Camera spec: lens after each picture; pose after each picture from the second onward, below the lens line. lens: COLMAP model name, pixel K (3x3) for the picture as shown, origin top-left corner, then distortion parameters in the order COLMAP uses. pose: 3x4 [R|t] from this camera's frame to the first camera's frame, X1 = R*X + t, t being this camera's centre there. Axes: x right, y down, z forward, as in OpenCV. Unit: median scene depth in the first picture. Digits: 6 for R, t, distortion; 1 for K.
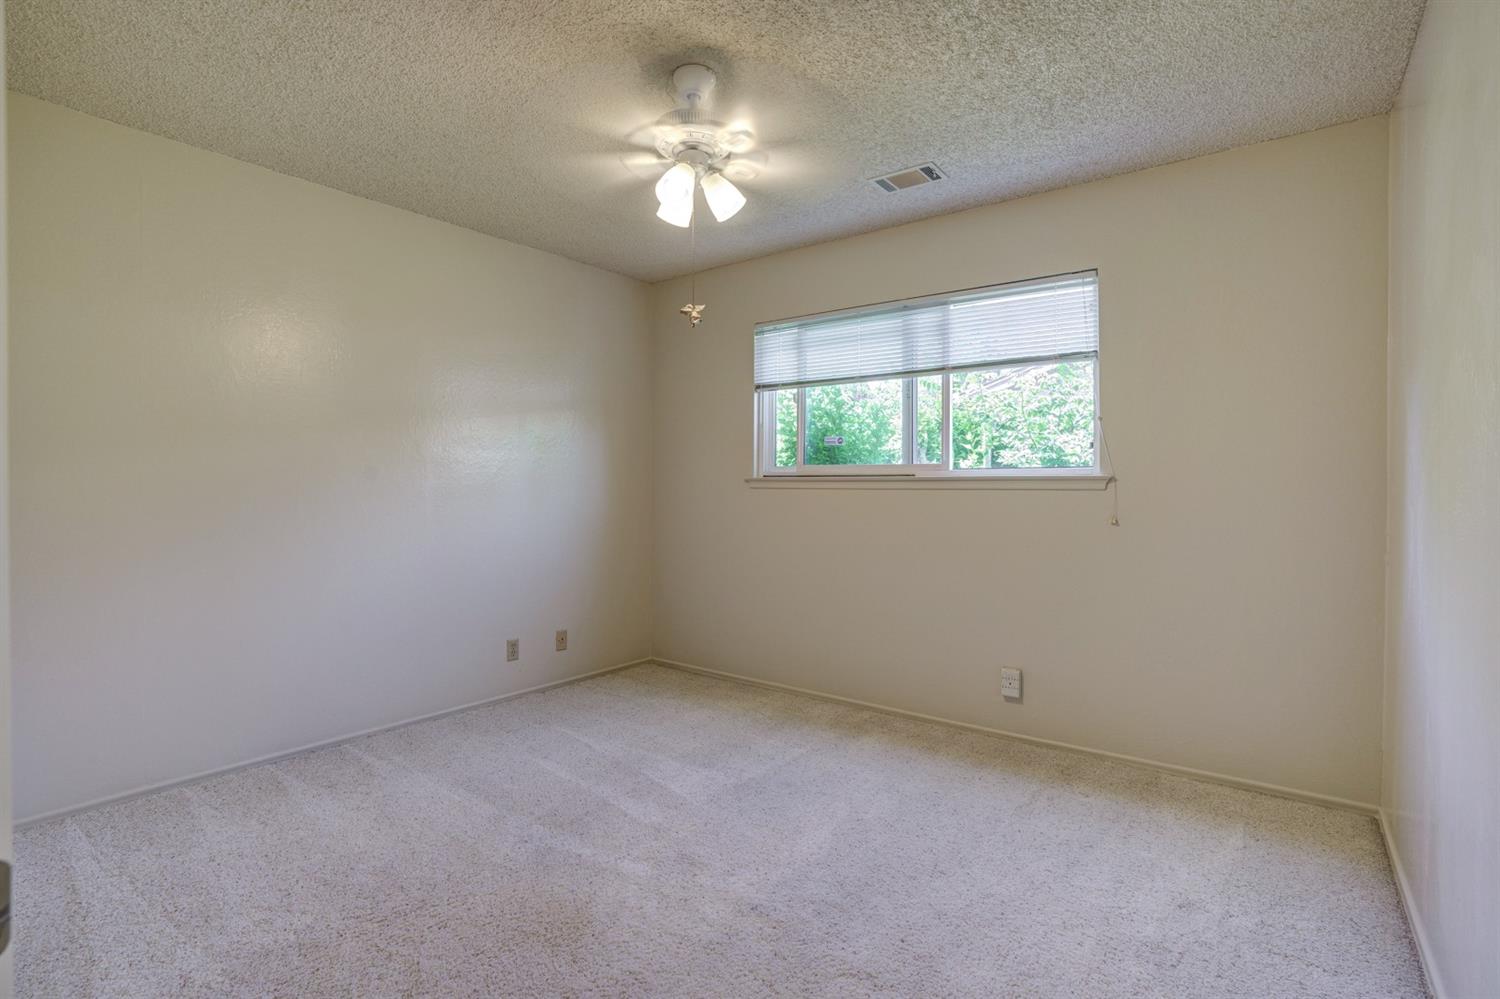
lens RADIAL K [[714.1, 0, 752.2], [0, 714.1, 489.4], [0, 0, 1]] dist [0.000925, 0.000064]
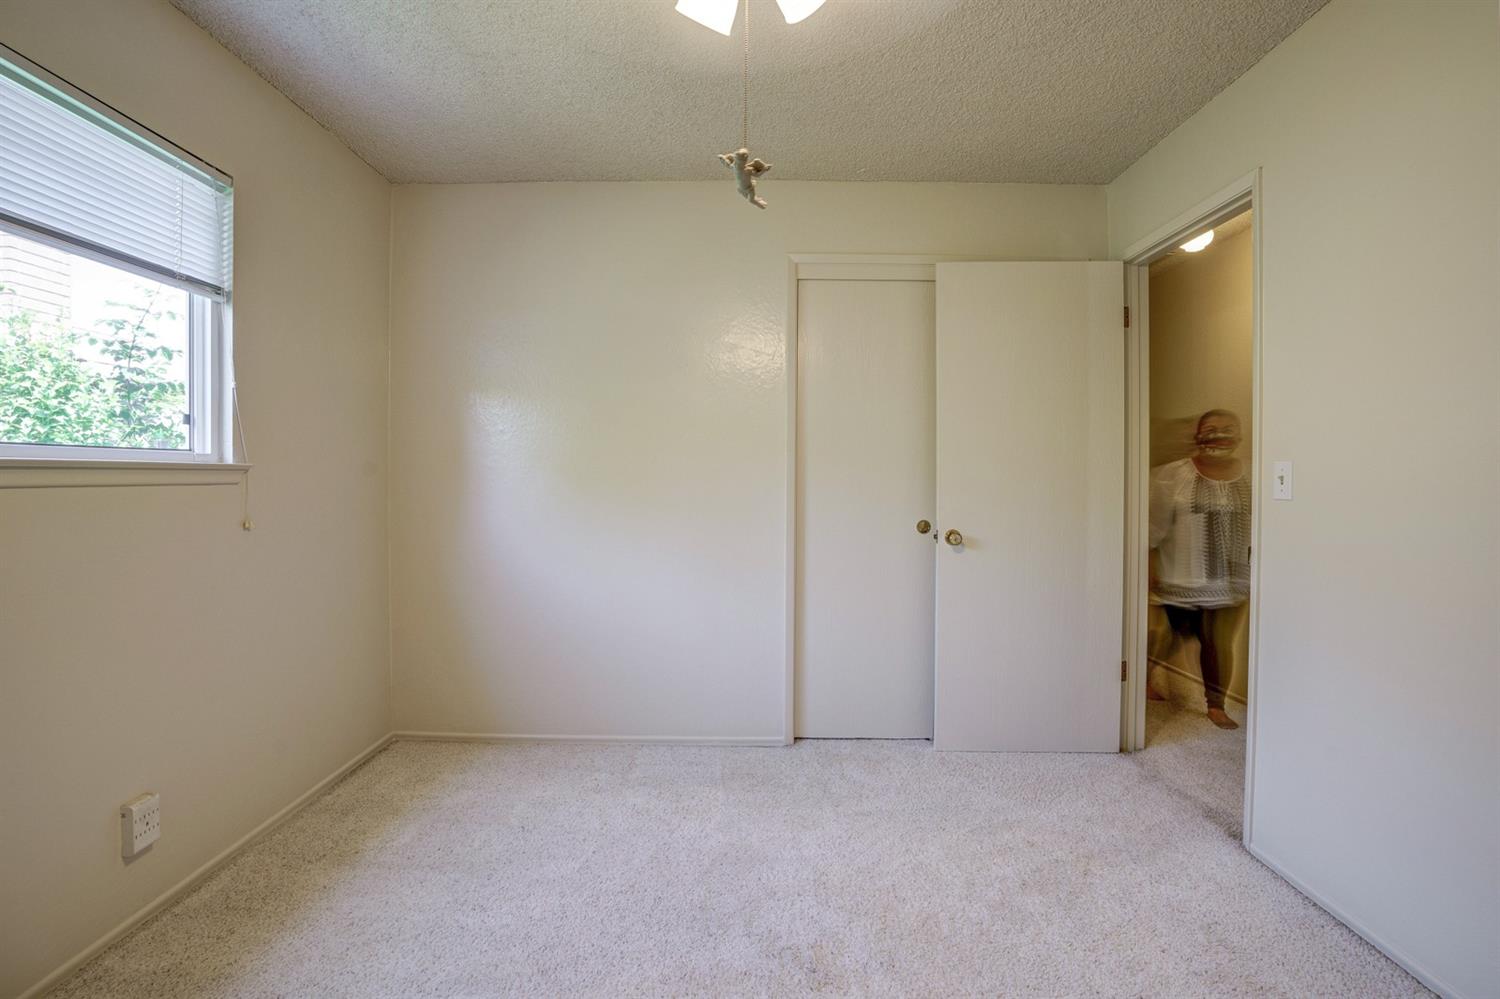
lens RADIAL K [[714.1, 0, 751.5], [0, 714.1, 490.3], [0, 0, 1]] dist [0.000925, 0.000064]
pose [[-0.593123, -0.018440, 0.804900, -0.291327], [0.000424, 0.999730, 0.023216, -0.006895], [-0.805112, 0.014111, -0.592956, 0.712824]]
